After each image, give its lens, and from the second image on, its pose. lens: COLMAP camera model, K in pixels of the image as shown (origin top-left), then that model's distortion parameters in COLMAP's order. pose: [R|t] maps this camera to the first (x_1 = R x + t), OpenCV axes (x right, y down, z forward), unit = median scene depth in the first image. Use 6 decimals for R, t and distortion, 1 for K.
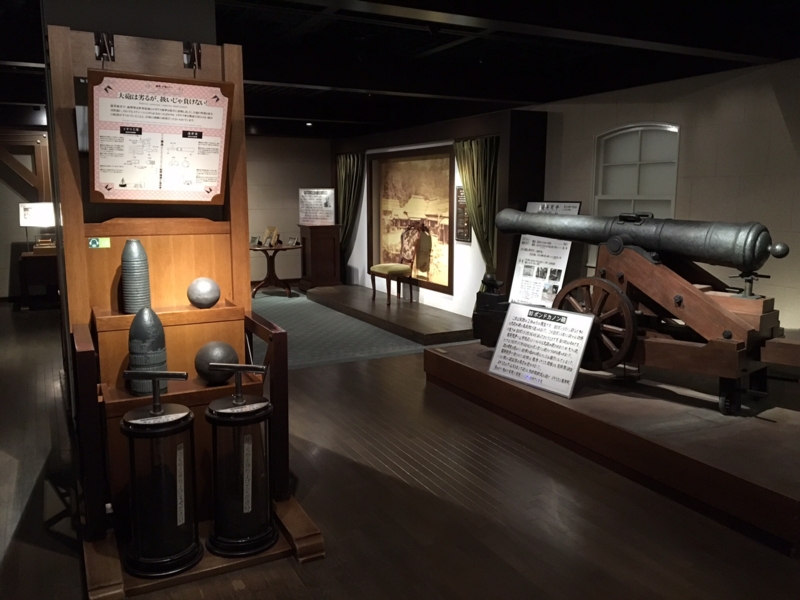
lens RADIAL K [[666.0, 0, 400.0], [0, 666.0, 300.0], [0, 0, 1]] dist [0.143497, -0.155843]
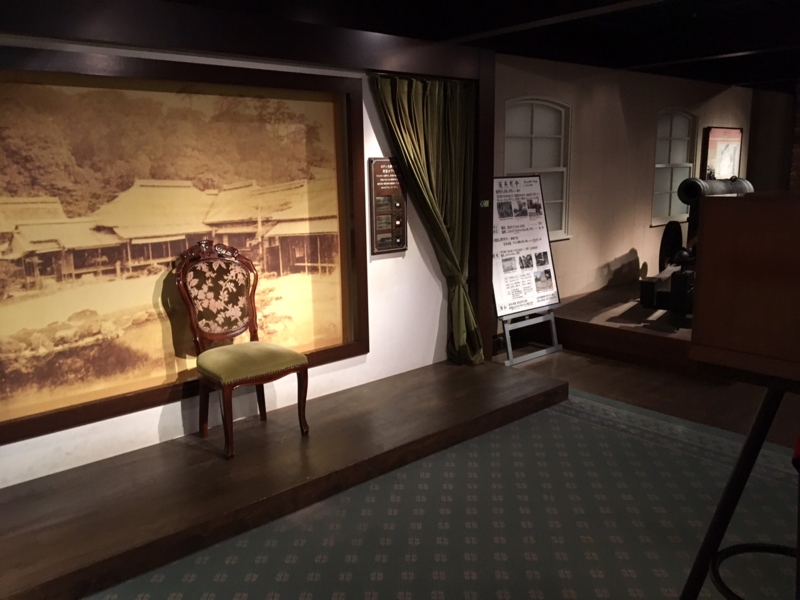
lens RADIAL K [[666.0, 0, 400.0], [0, 666.0, 300.0], [0, 0, 1]] dist [0.143497, -0.155843]
pose [[-0.227972, -0.186502, 0.955639, -0.590257], [0.175955, 0.957433, 0.228828, -0.224469], [-0.957637, 0.220316, -0.185452, 1.378788]]
